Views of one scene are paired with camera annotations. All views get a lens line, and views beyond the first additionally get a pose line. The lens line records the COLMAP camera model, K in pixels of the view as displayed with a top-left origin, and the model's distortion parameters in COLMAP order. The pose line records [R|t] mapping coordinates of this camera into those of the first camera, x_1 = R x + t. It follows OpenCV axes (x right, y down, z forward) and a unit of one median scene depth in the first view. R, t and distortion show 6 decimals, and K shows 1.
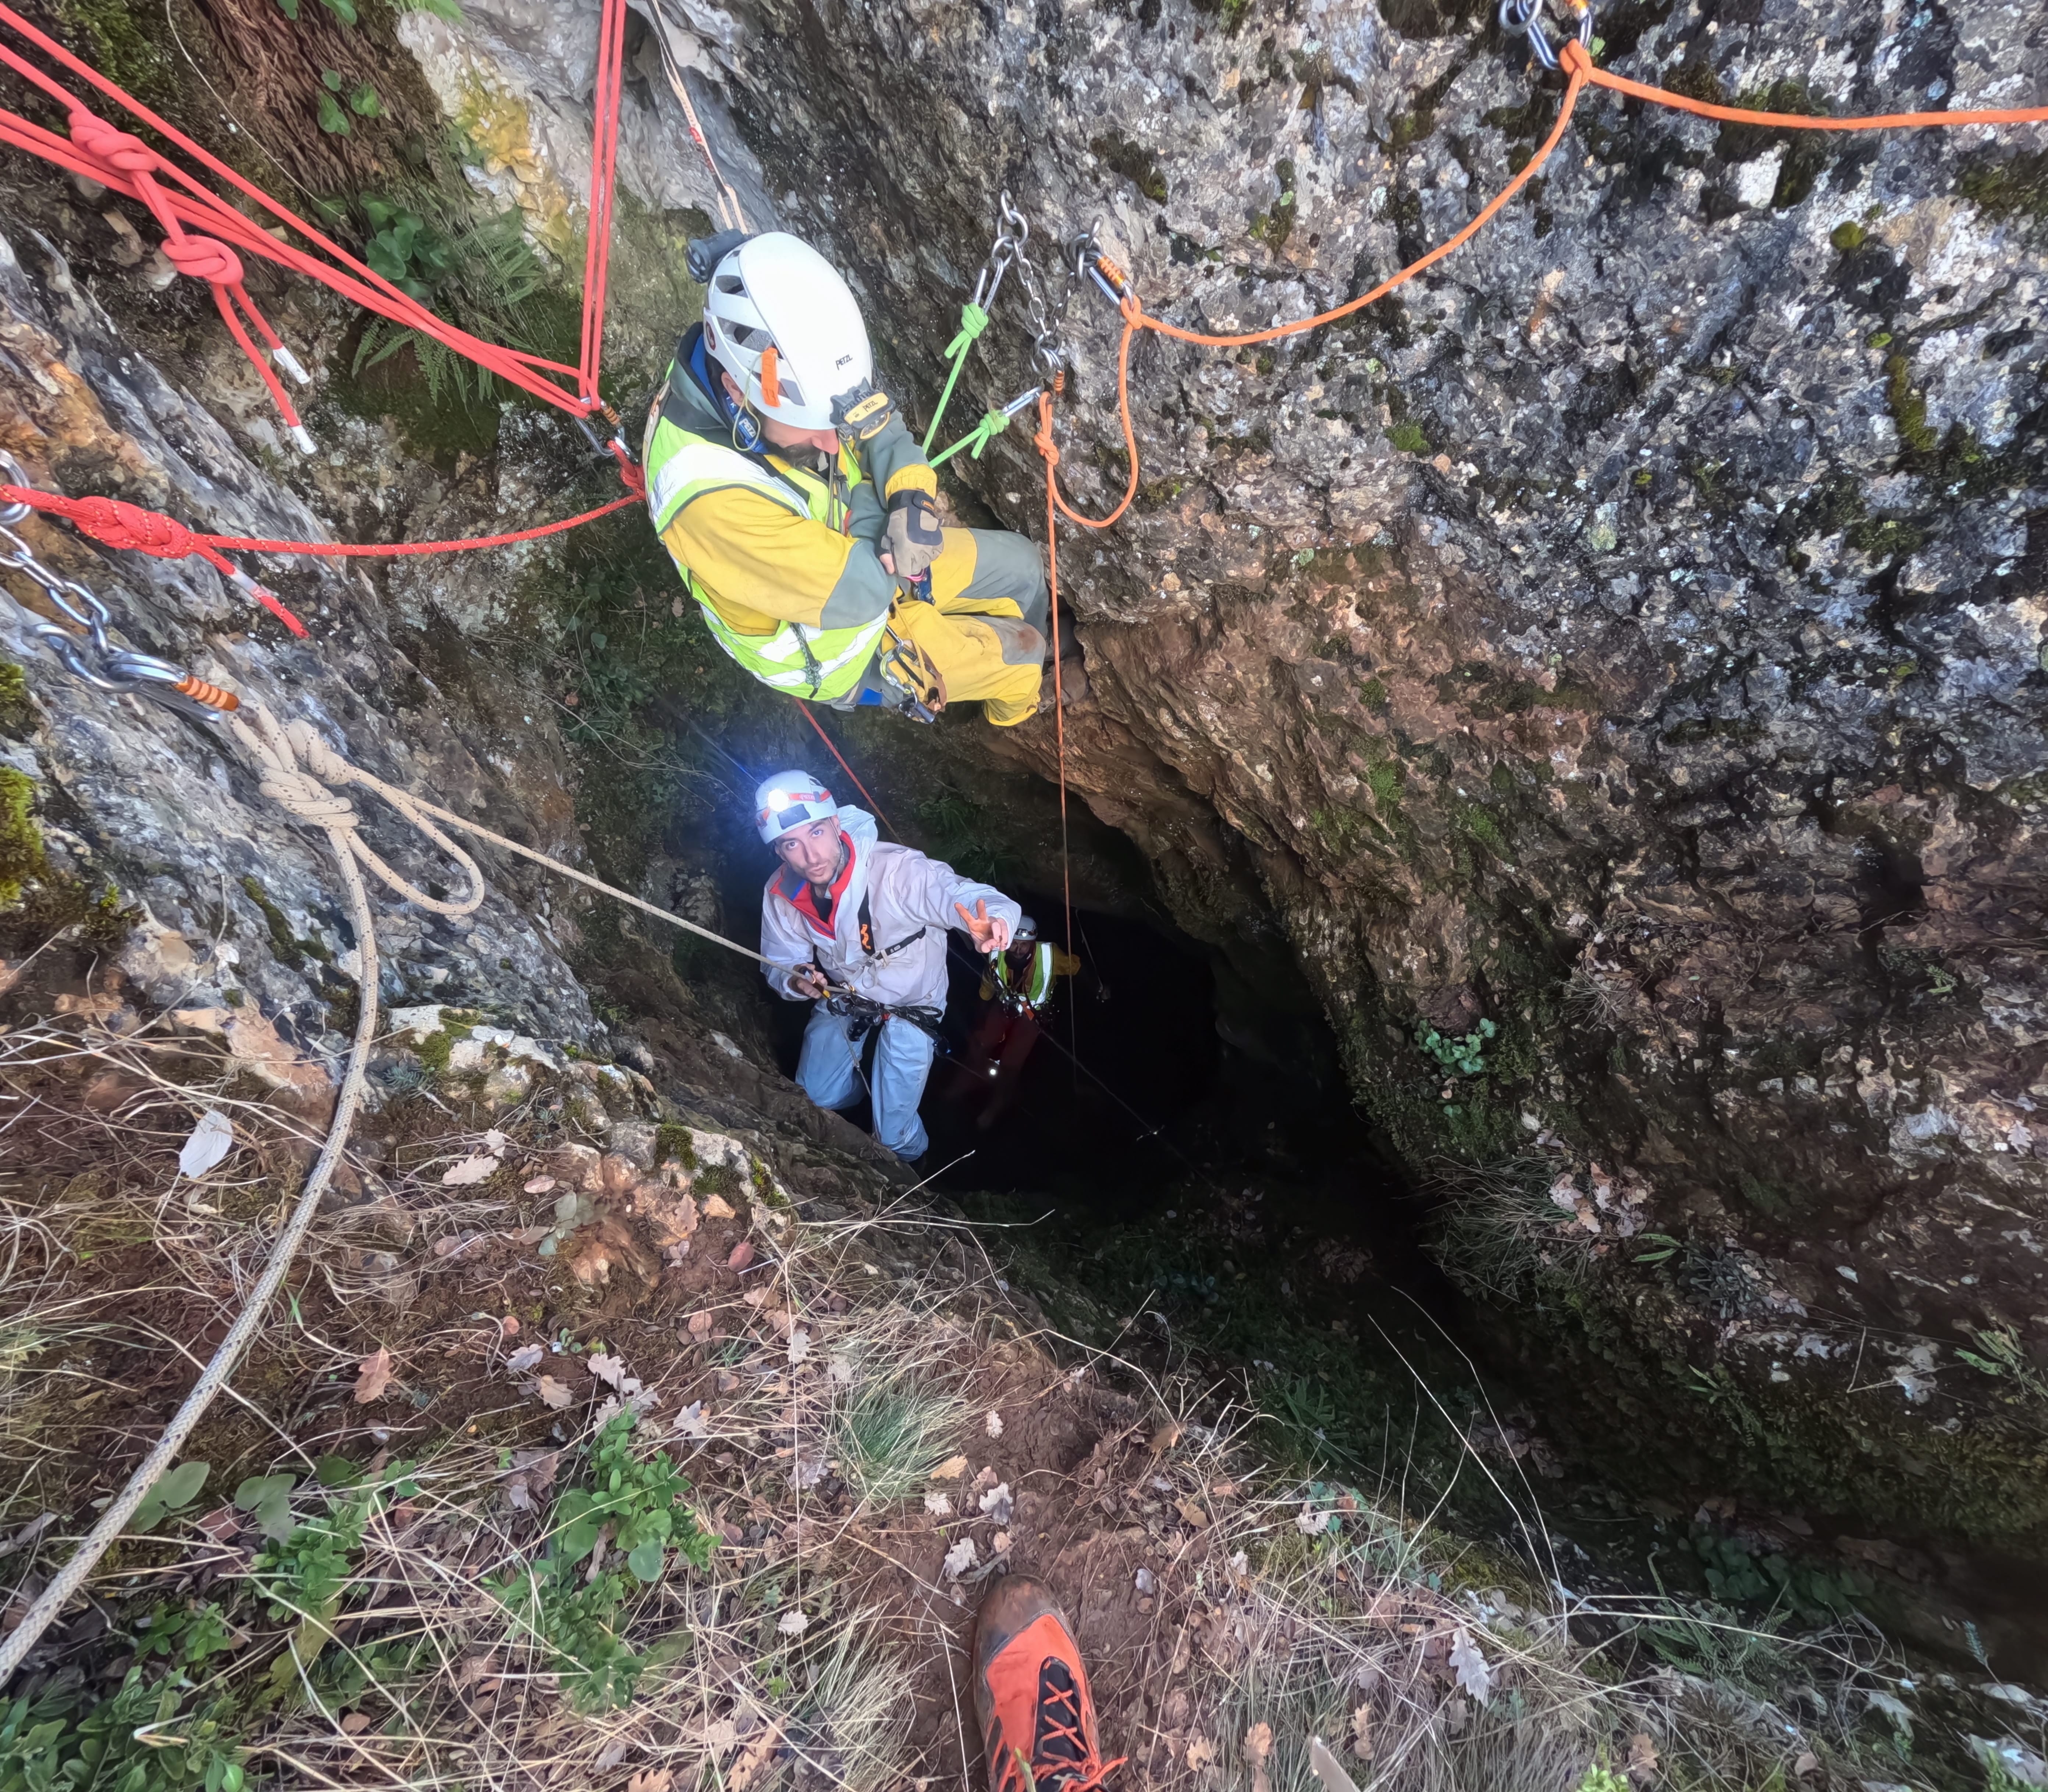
lens RADIAL K [[982.0, 0, 1023.2], [0, 982.0, 896.2], [0, 0, 1]] dist [-0.001657, 0.002696]
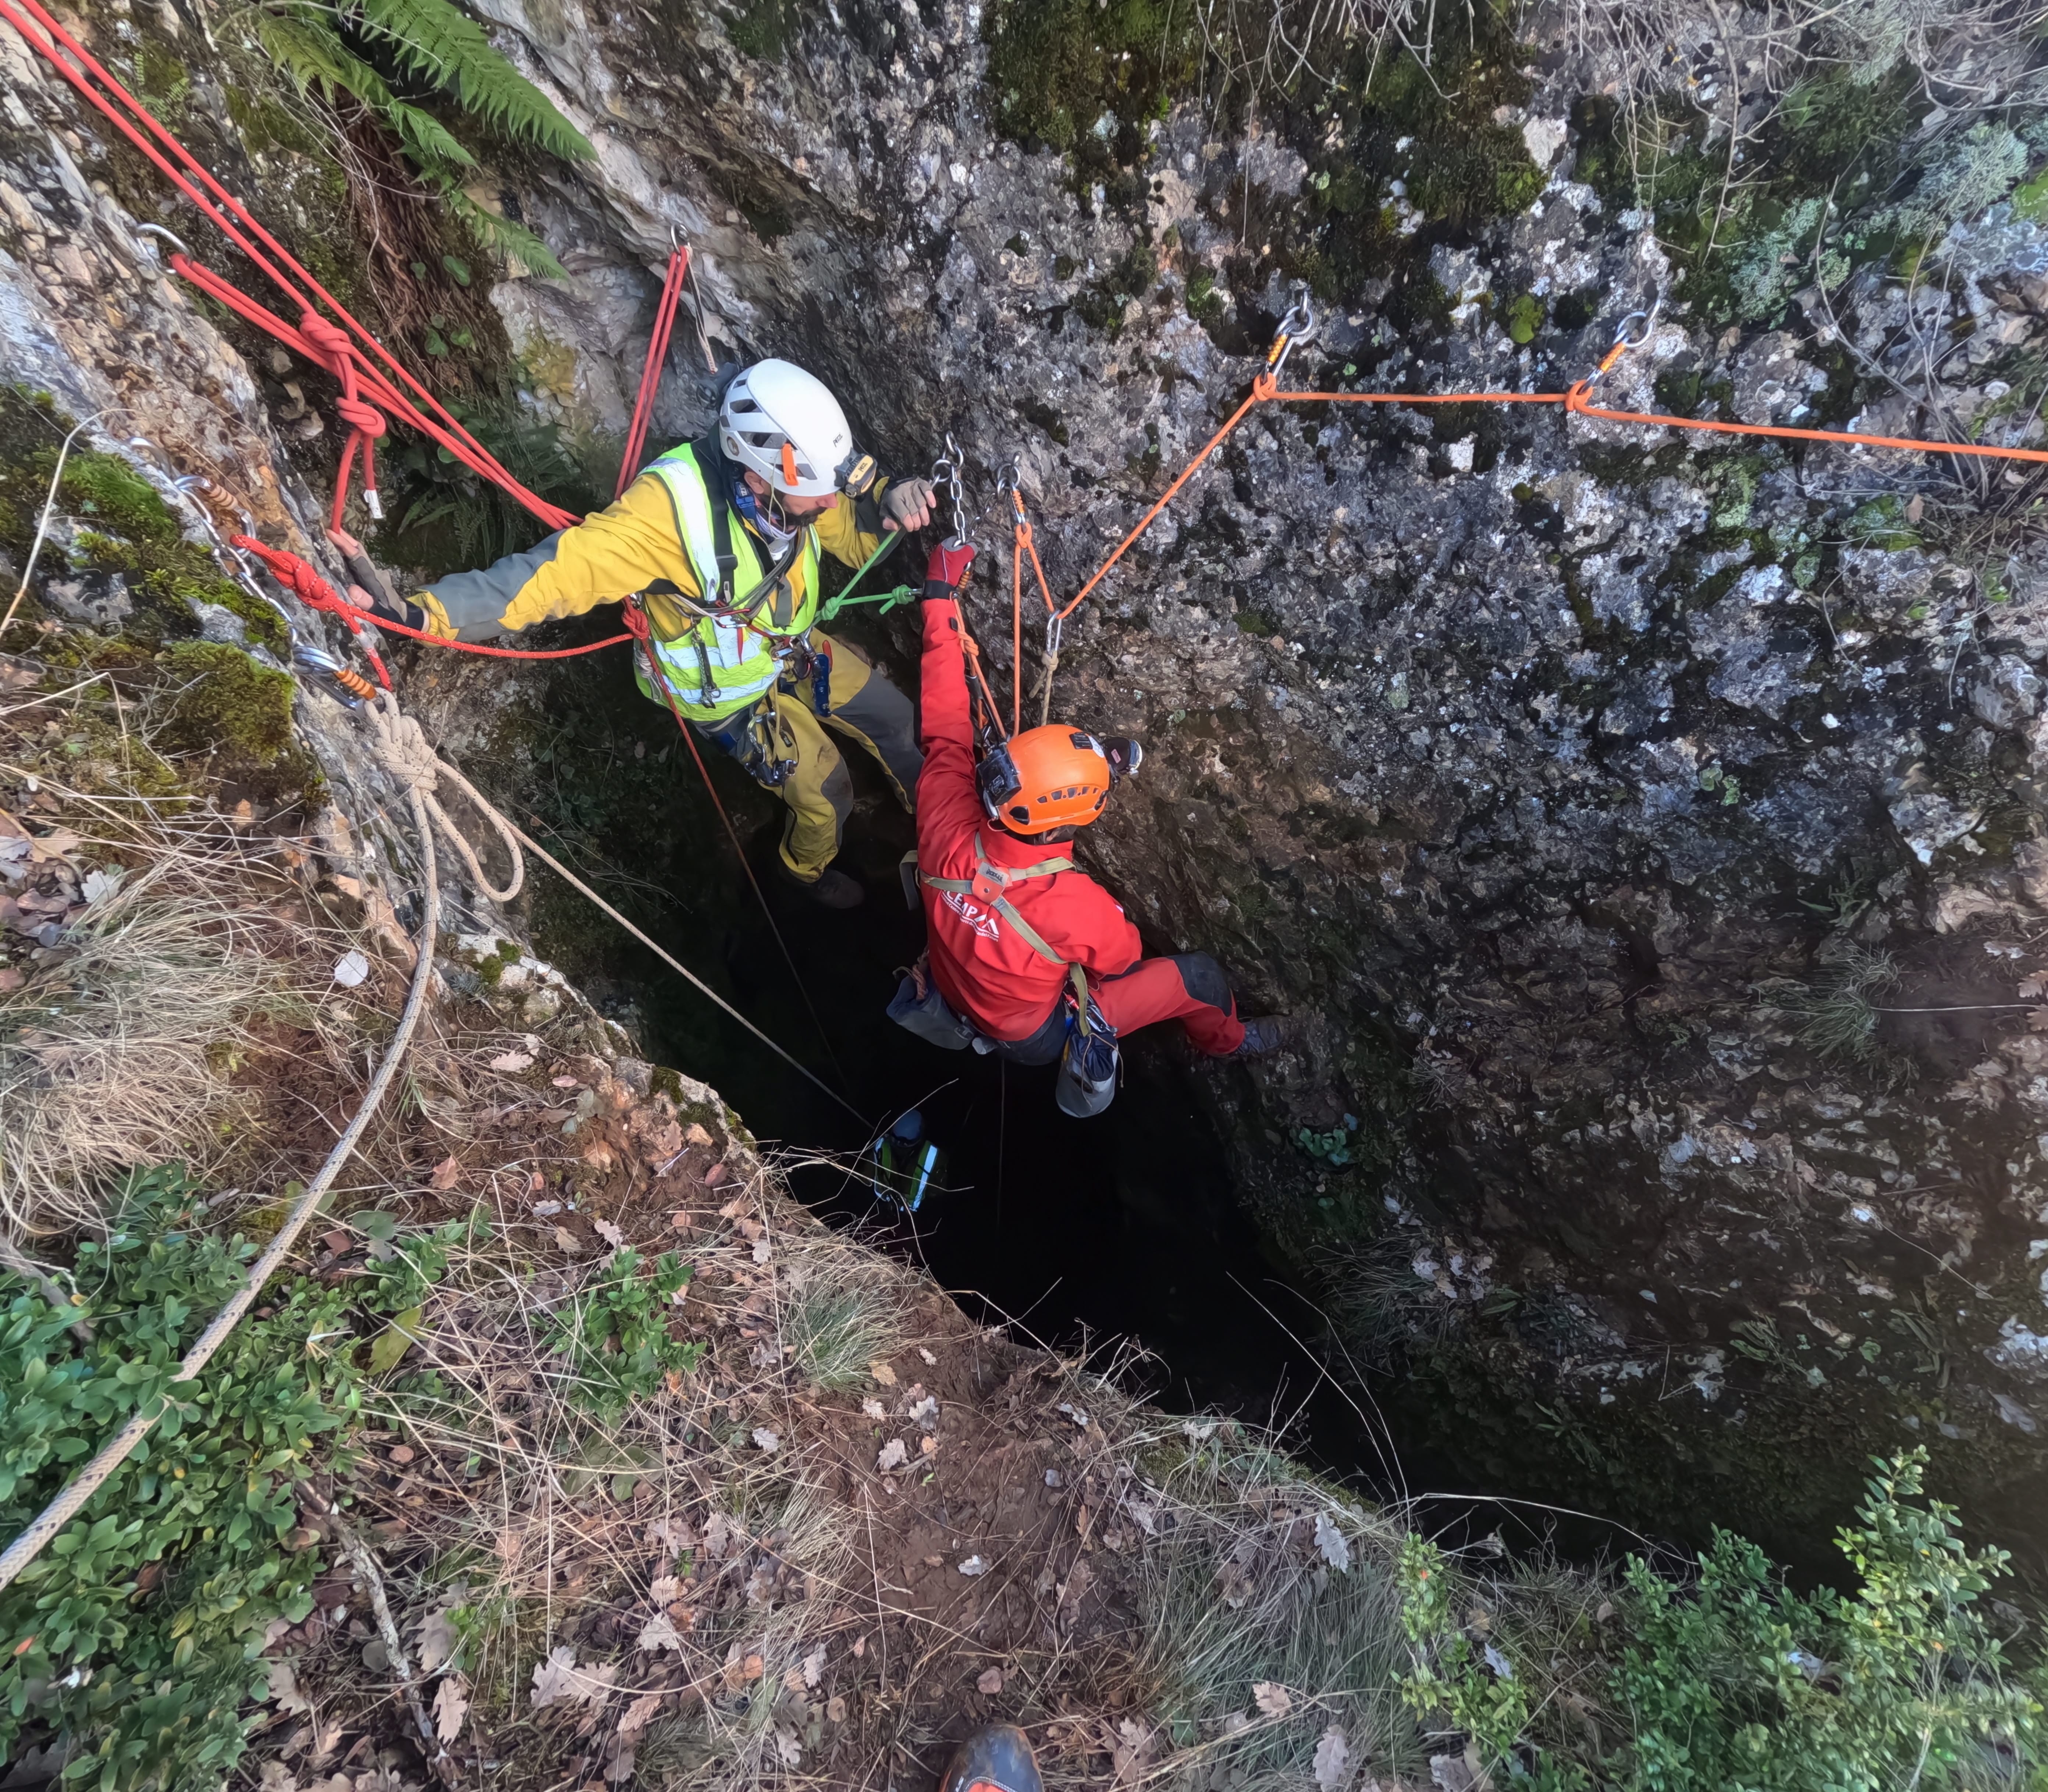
lens RADIAL K [[982.0, 0, 1022.9], [0, 982.0, 893.6], [0, 0, 1]] dist [-0.001657, 0.002696]
pose [[0.994962, 0.029295, 0.095874, -0.029943], [-0.007149, 0.974650, -0.223621, 0.210250], [-0.099994, 0.221809, 0.969949, -0.186342]]
